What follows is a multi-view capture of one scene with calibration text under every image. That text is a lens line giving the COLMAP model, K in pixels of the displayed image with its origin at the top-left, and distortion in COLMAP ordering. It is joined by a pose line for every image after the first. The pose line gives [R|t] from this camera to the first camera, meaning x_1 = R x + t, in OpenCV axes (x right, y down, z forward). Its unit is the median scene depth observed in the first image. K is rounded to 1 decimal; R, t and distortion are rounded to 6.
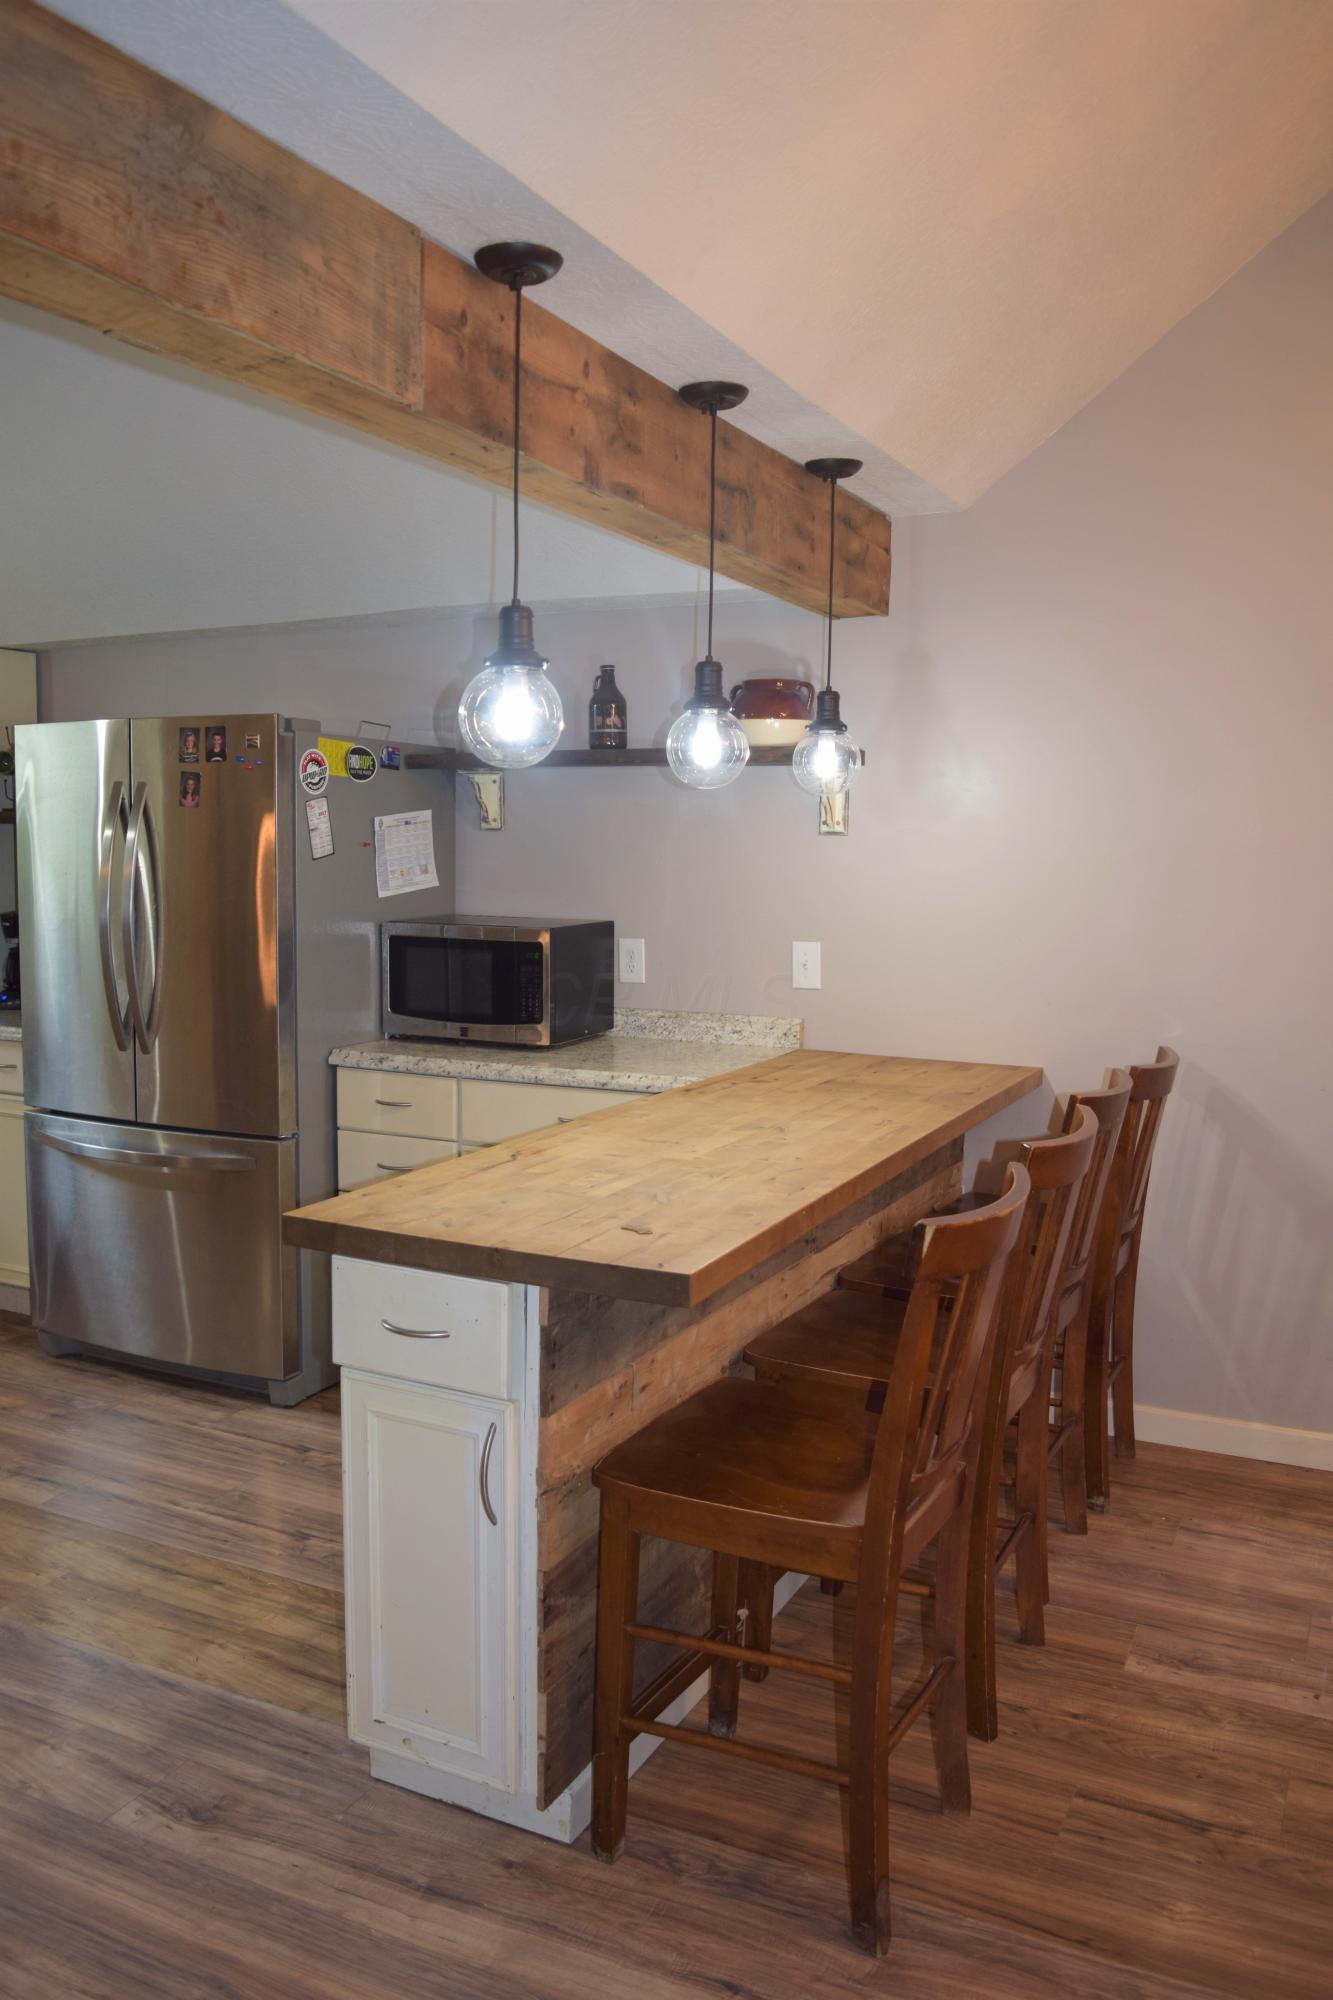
lens RADIAL K [[1571.3, 0, 673.4], [0, 1571.3, 1011.4], [0, 0, 1]] dist [-0.092500, 0.020602]
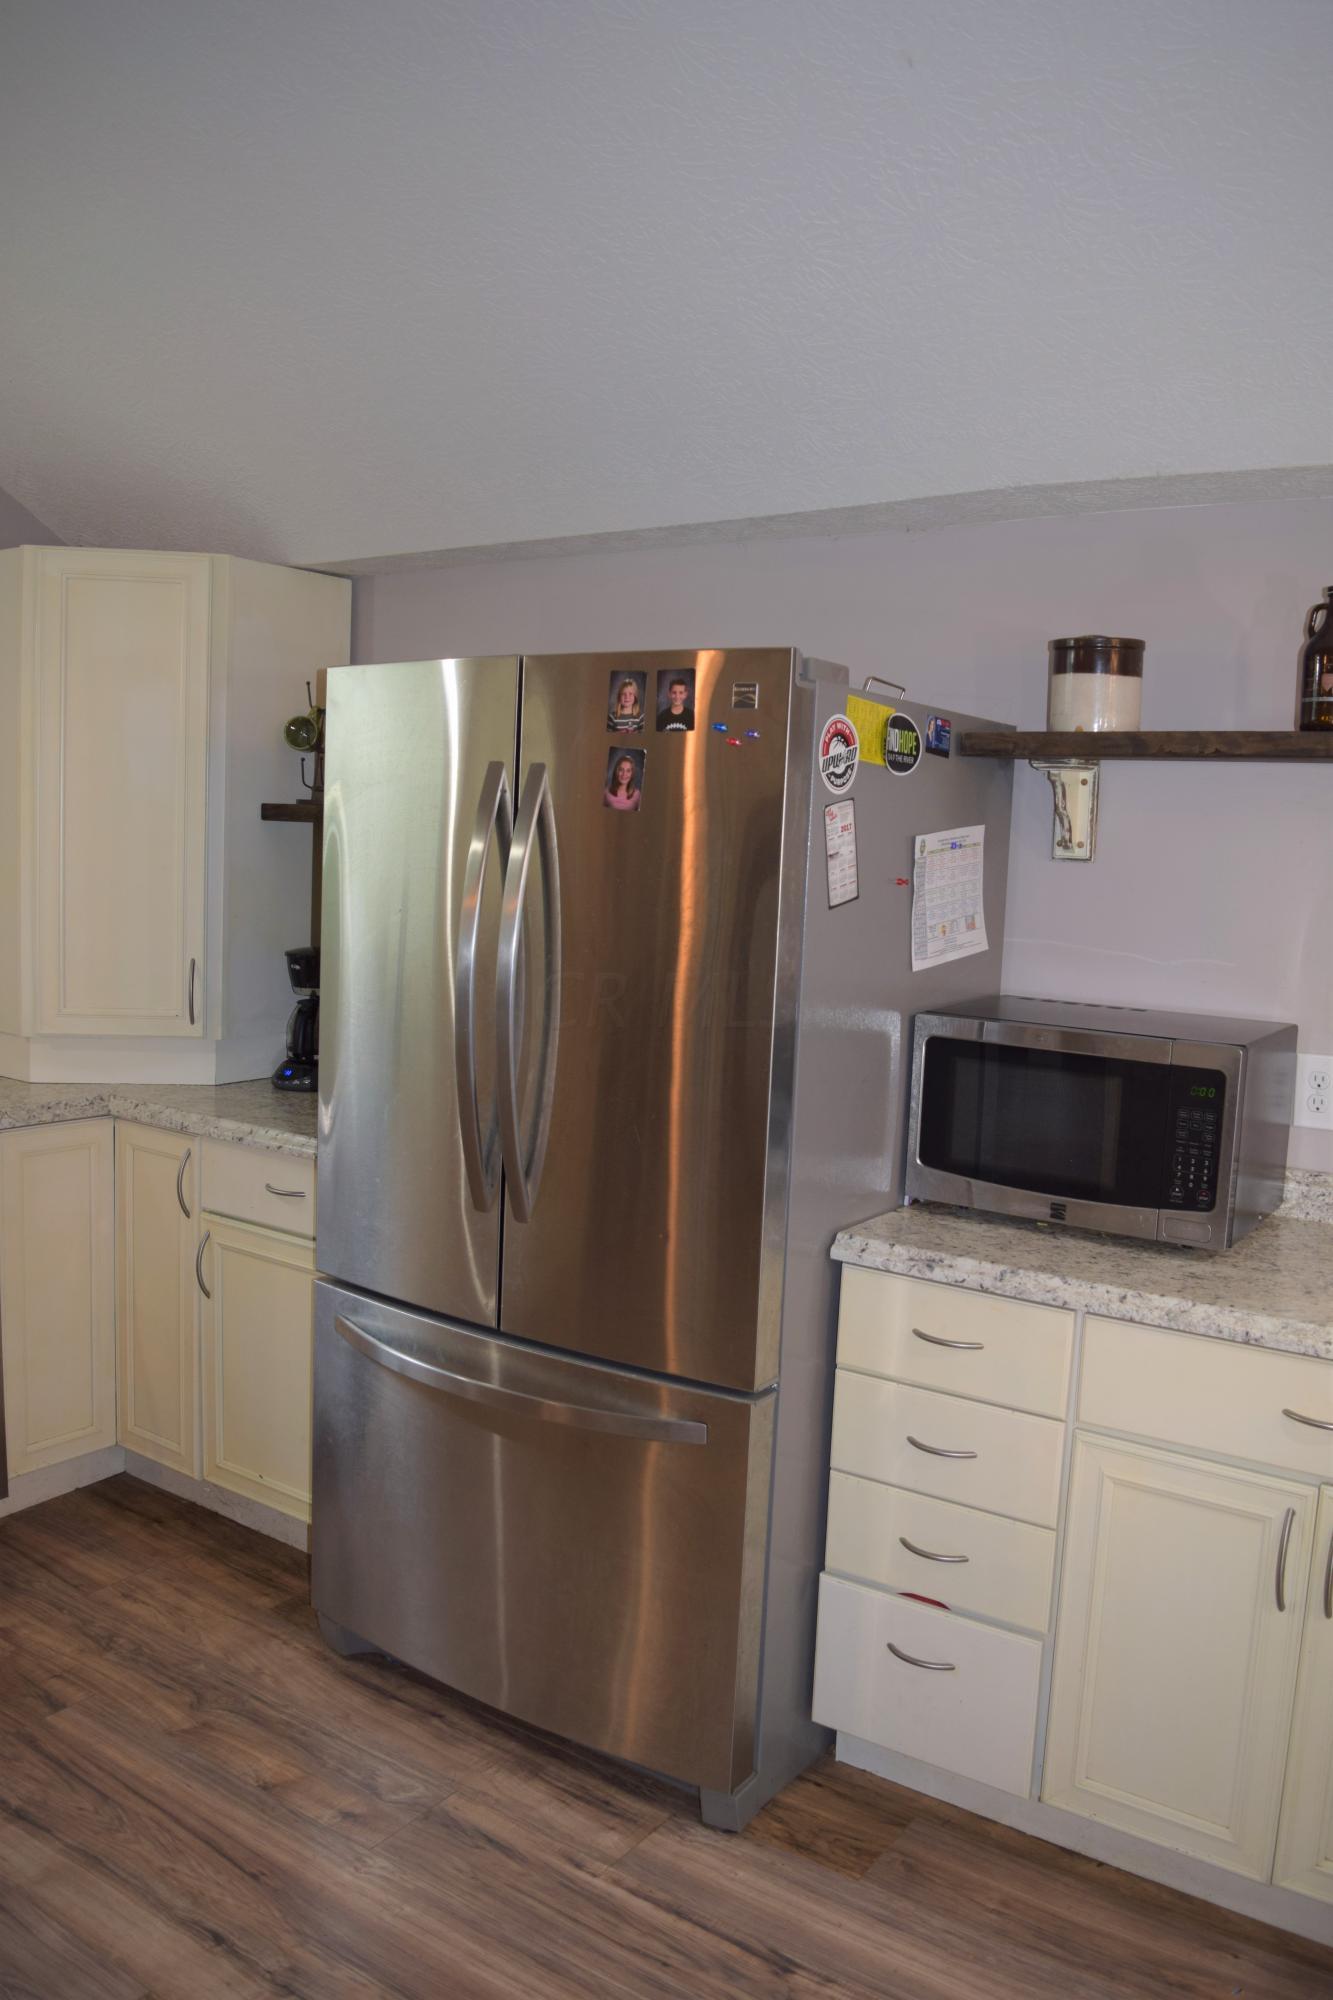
lens RADIAL K [[1571.3, 0, 667.1], [0, 1571.3, 1011.6], [0, 0, 1]] dist [-0.092500, 0.020602]
pose [[0.985929, 0.046251, -0.160639, -0.192633], [-0.046486, 0.998916, 0.002298, -0.057153], [0.160571, 0.005202, 0.987011, 0.418870]]
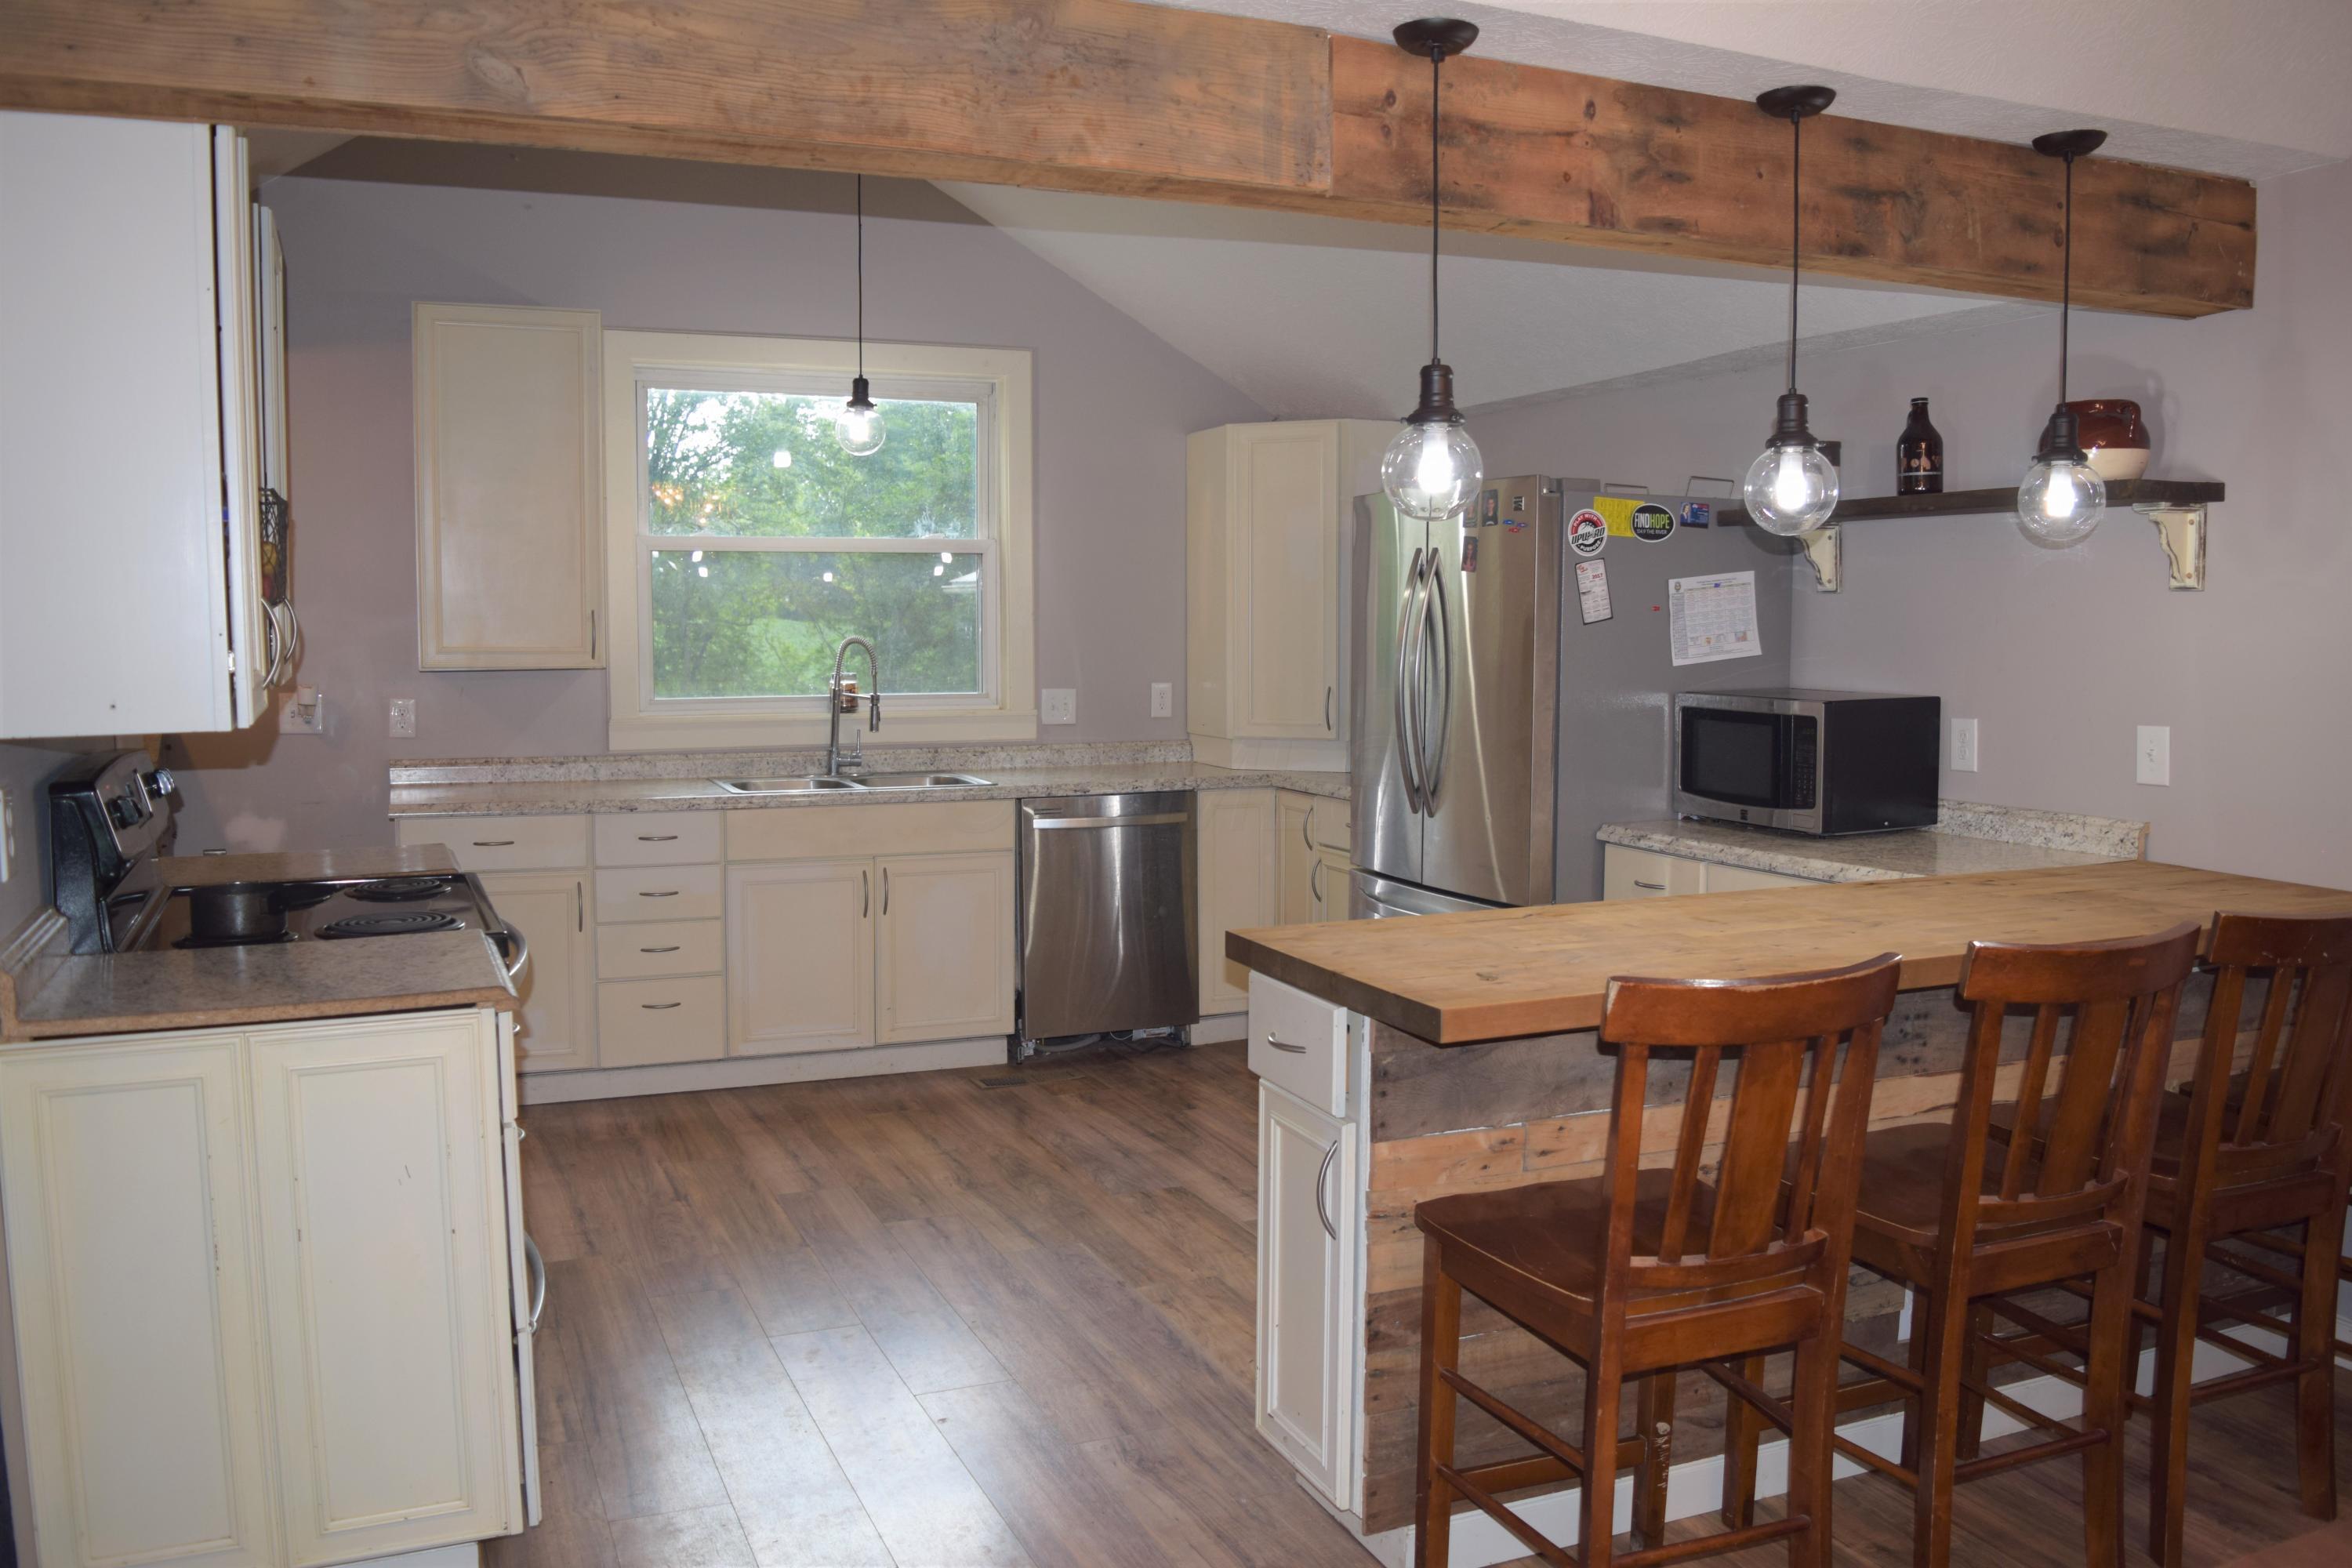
lens RADIAL K [[1847.8, 0, 1178.4], [0, 1847.8, 782.4], [0, 0, 1]] dist [-0.092500, 0.020602]
pose [[0.753845, 0.046412, -0.655411, 0.321591], [-0.061378, 0.998115, 0.000084, 0.014762], [0.654179, 0.040165, 0.755273, -0.011113]]
